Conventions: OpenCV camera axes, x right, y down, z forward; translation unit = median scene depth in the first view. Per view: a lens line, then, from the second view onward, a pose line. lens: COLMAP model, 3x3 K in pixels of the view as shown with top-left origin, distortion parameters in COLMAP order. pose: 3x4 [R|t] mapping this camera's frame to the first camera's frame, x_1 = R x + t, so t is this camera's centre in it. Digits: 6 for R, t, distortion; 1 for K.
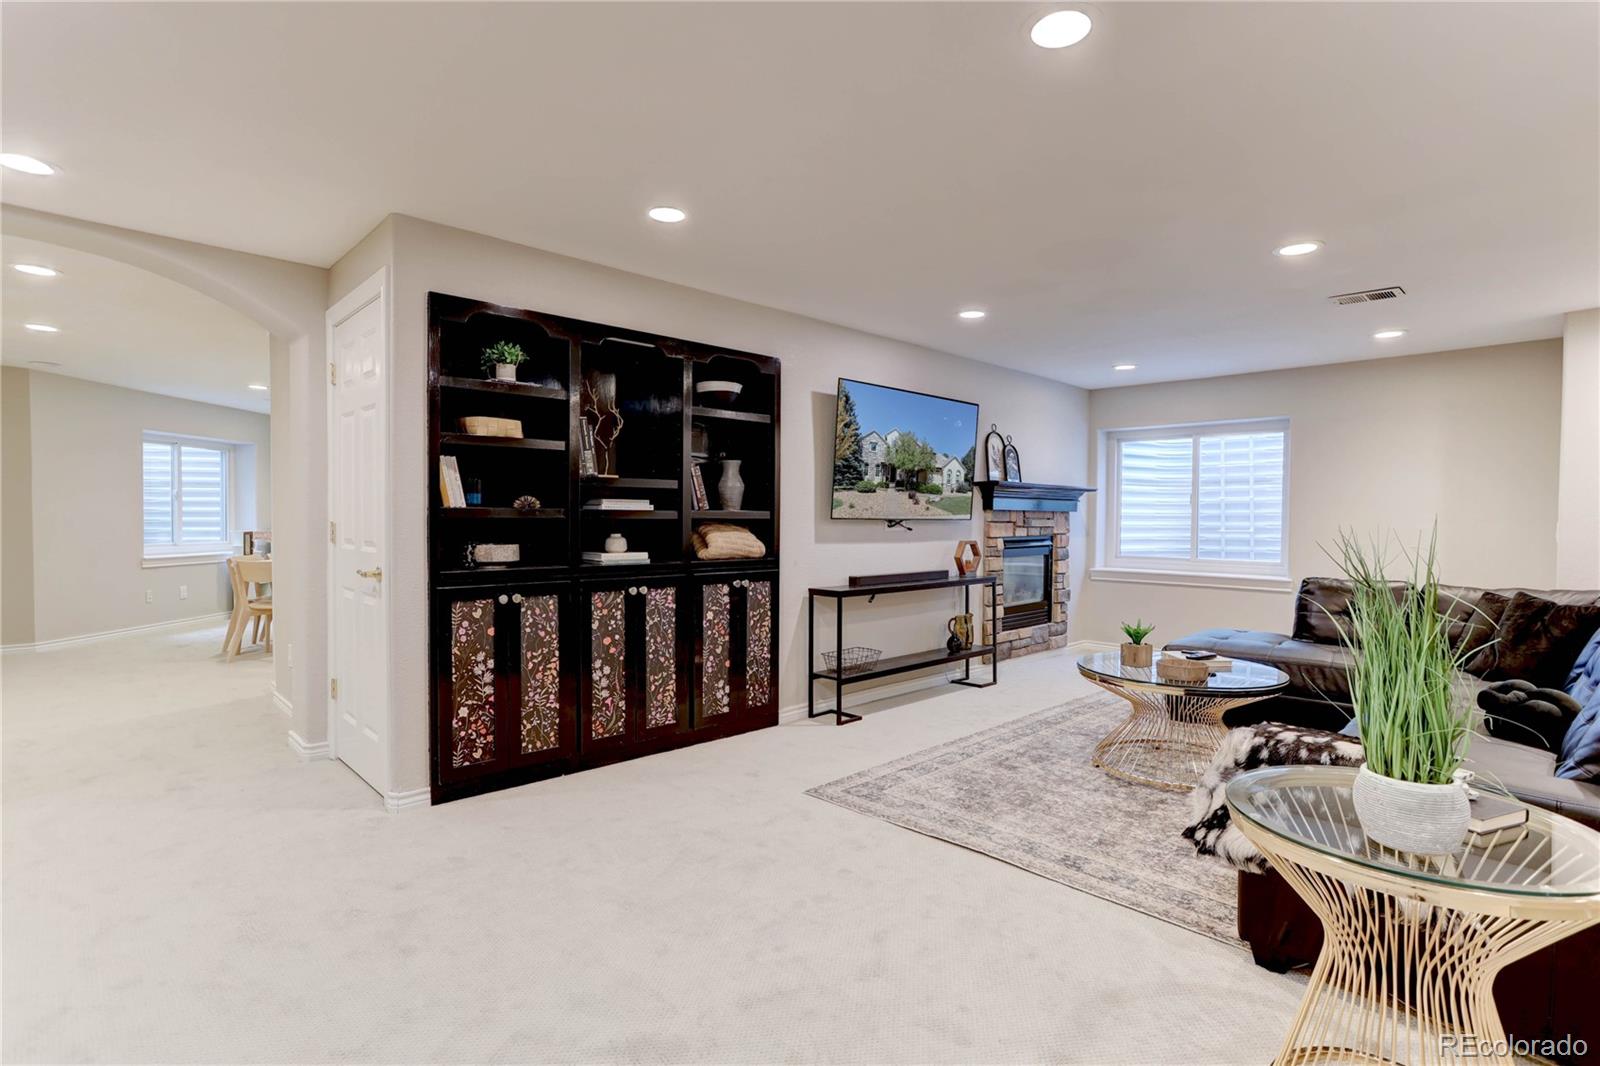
lens RADIAL K [[779.9, 0, 793.3], [0, 779.9, 524.3], [0, 0, 1]] dist [-0.020065, 0.005514]
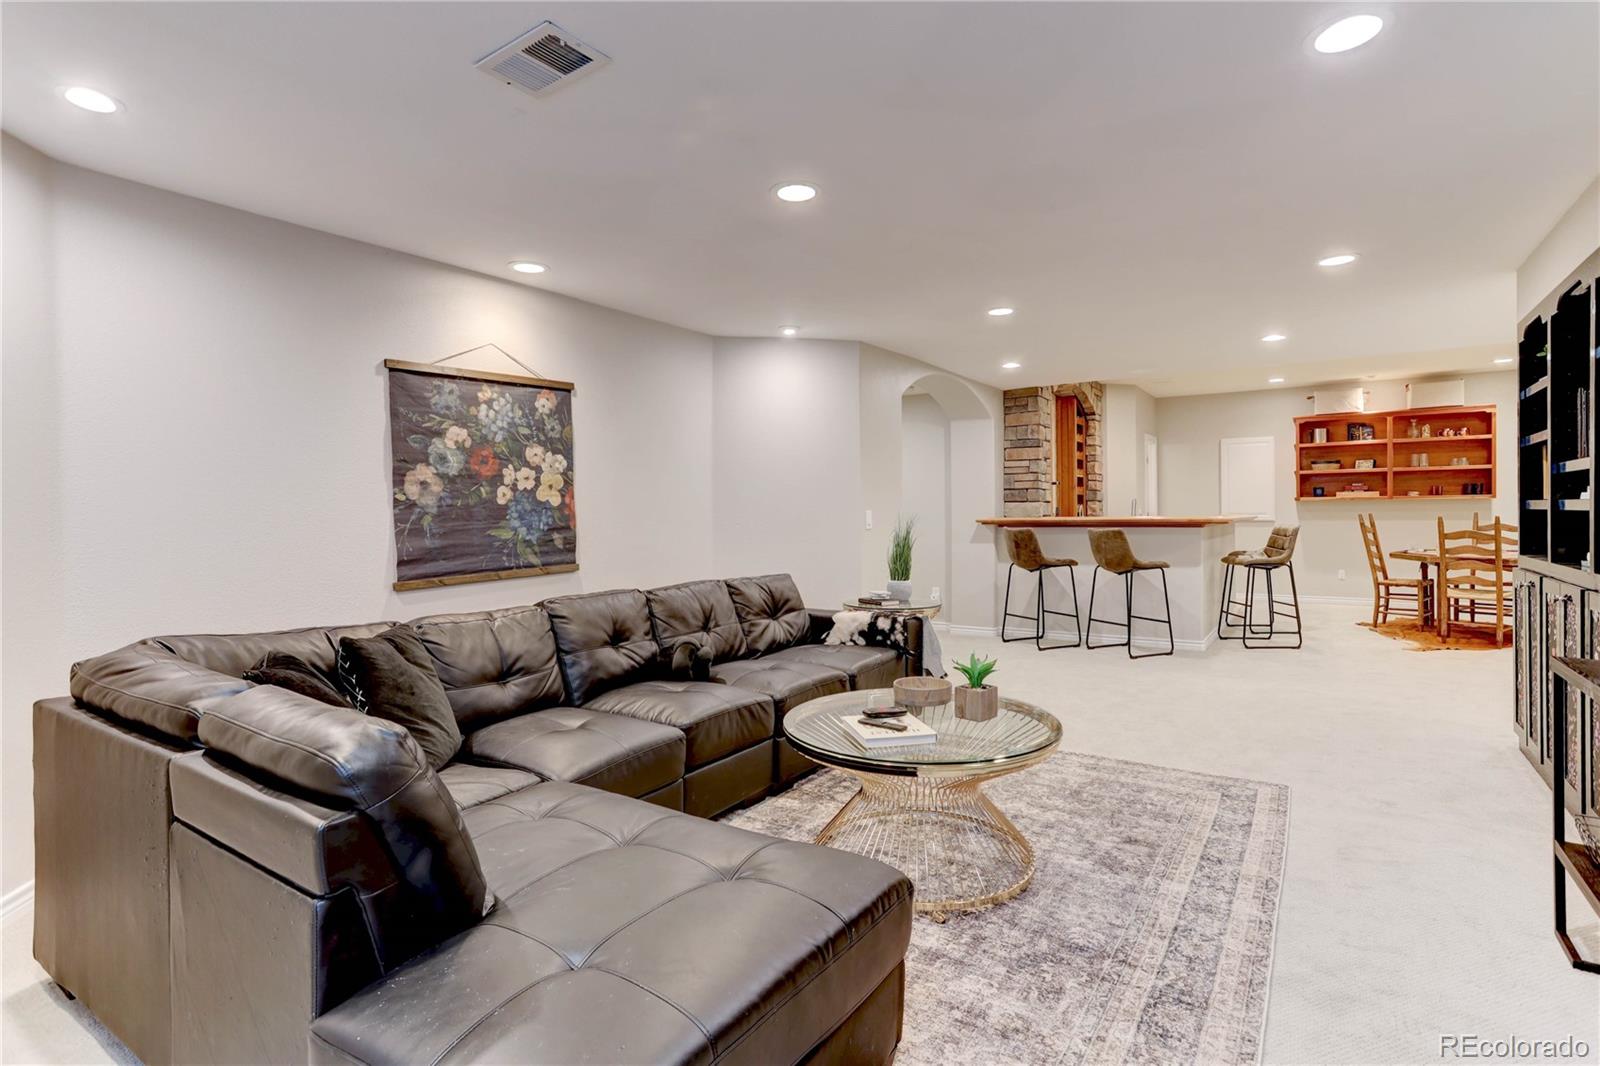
lens RADIAL K [[779.9, 0, 794.7], [0, 779.9, 525.8], [0, 0, 1]] dist [-0.020065, 0.005514]
pose [[-0.979334, 0.002572, -0.202233, 0.723470], [-0.001818, 0.999767, 0.021521, -0.003013], [0.202241, 0.021444, -0.979101, 1.608771]]
